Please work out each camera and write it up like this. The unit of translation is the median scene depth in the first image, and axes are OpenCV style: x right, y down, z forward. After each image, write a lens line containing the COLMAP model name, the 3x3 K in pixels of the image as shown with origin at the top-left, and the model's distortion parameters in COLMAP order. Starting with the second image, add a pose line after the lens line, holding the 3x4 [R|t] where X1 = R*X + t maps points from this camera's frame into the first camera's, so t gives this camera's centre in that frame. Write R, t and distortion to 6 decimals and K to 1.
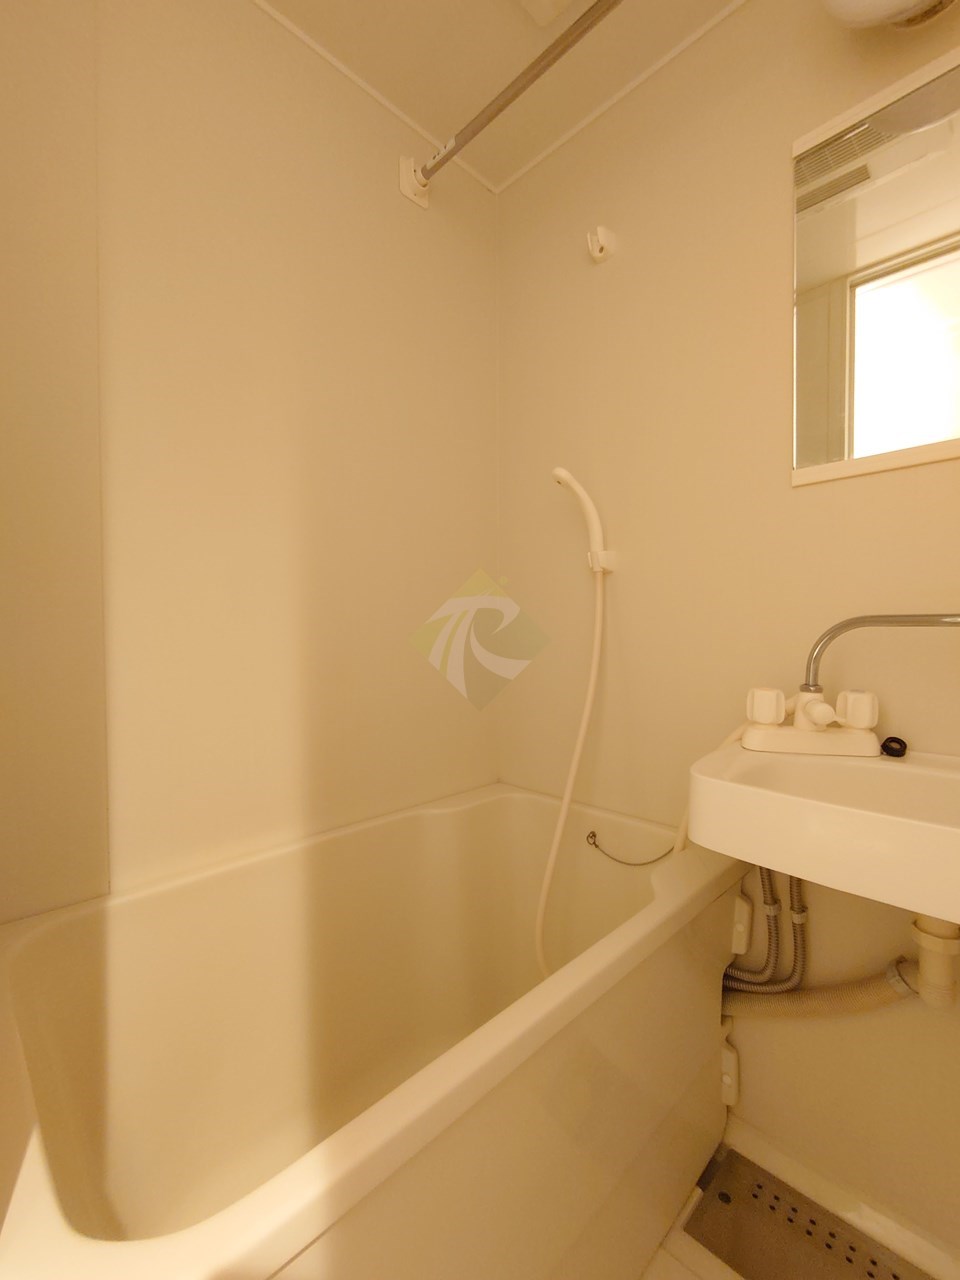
lens RADIAL K [[550.2, 0, 480.7], [0, 550.2, 641.3], [0, 0, 1]] dist [-0.000532, -0.001970]
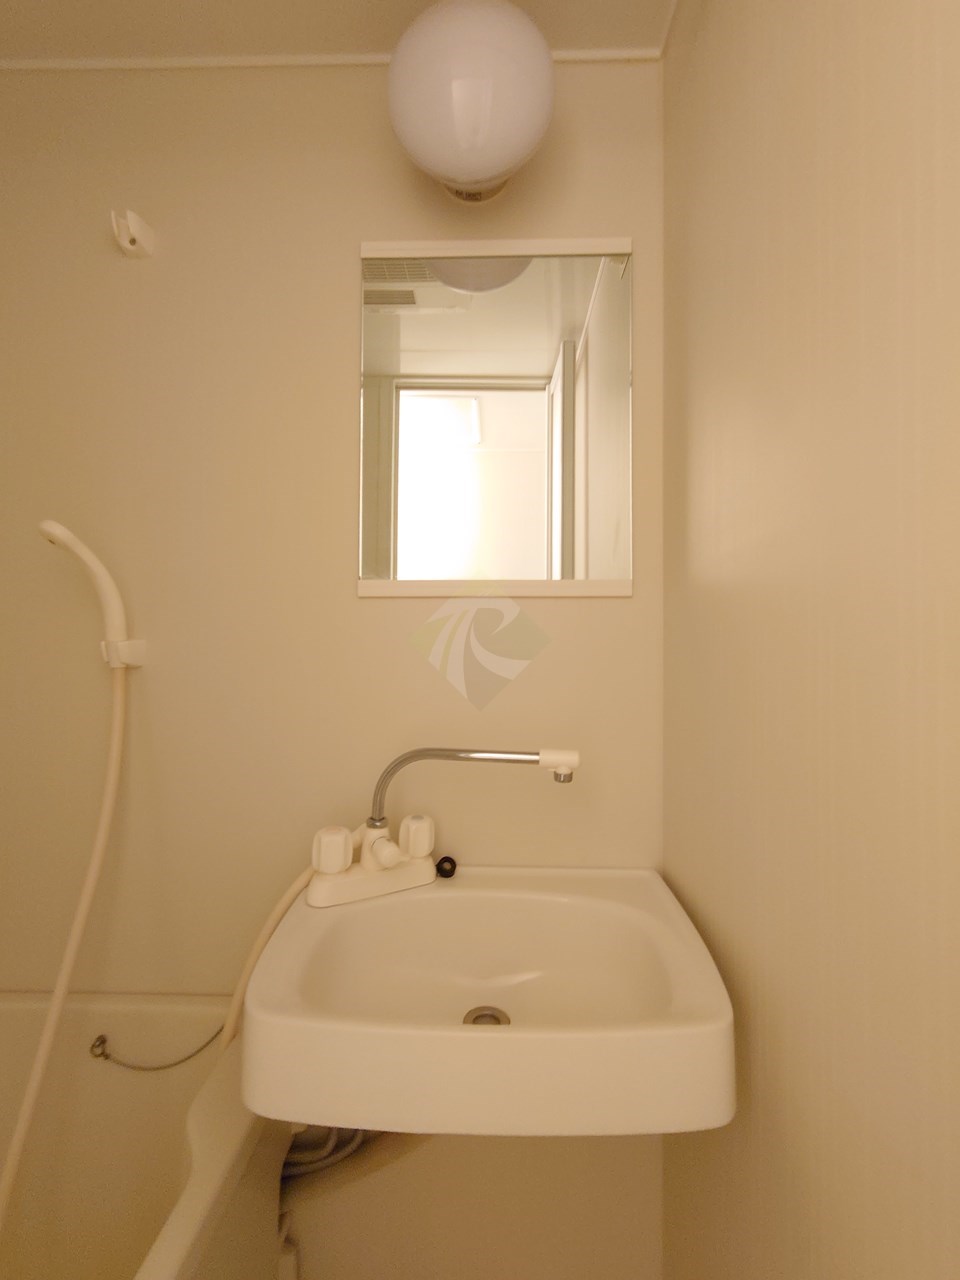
lens RADIAL K [[550.2, 0, 486.0], [0, 550.2, 639.9], [0, 0, 1]] dist [-0.000532, -0.001970]
pose [[0.711427, 0.025000, 0.702315, 0.051152], [0.003585, 0.999225, -0.039200, -0.140323], [-0.702751, 0.030405, 0.710786, 0.147216]]
